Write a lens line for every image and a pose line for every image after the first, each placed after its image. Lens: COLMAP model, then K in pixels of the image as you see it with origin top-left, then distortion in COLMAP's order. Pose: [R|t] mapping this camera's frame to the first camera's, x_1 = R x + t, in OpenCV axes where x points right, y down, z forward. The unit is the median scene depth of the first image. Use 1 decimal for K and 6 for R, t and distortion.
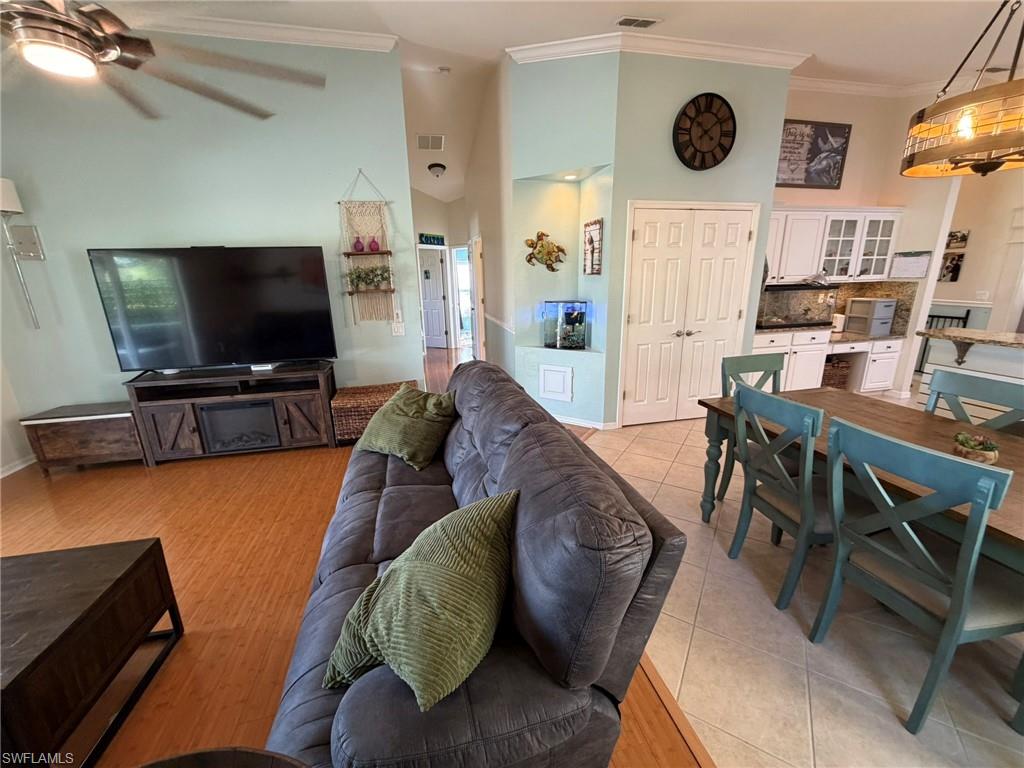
lens RADIAL K [[407.9, 0, 510.7], [0, 407.9, 385.8], [0, 0, 1]] dist [-0.000898, 0.000368]
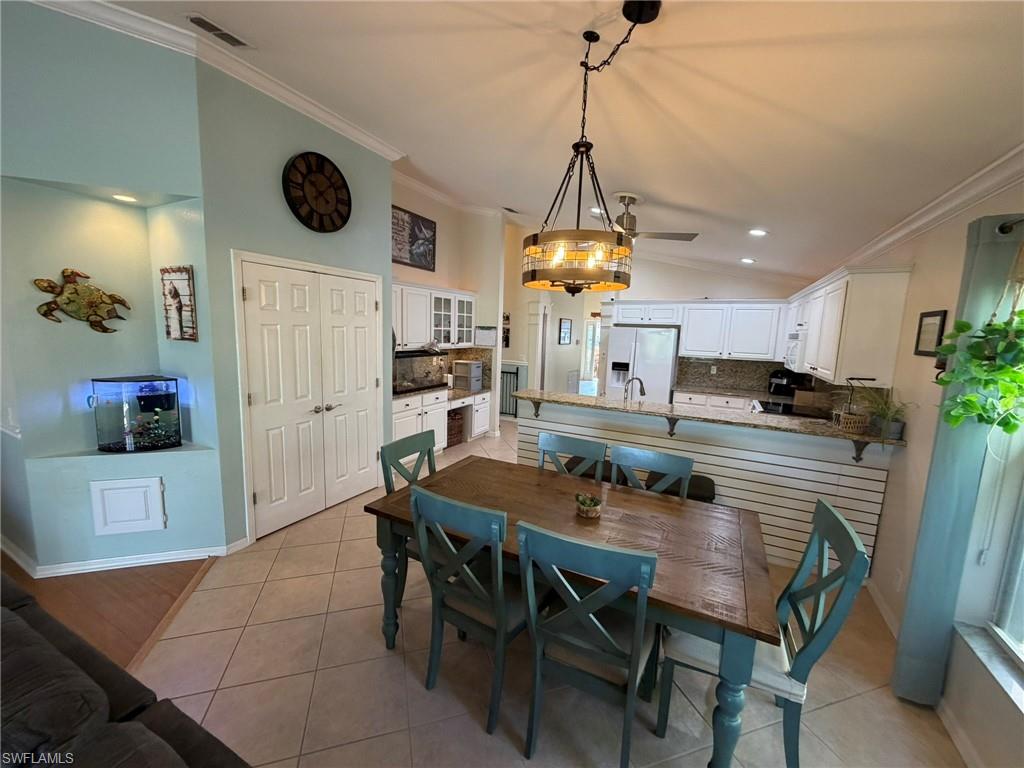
lens RADIAL K [[407.9, 0, 511.8], [0, 407.9, 385.0], [0, 0, 1]] dist [-0.000898, 0.000368]
pose [[0.645626, -0.062919, 0.761057, 0.026891], [0.153644, 0.986923, -0.048749, -0.077958], [-0.748038, 0.148406, 0.646850, 0.135100]]
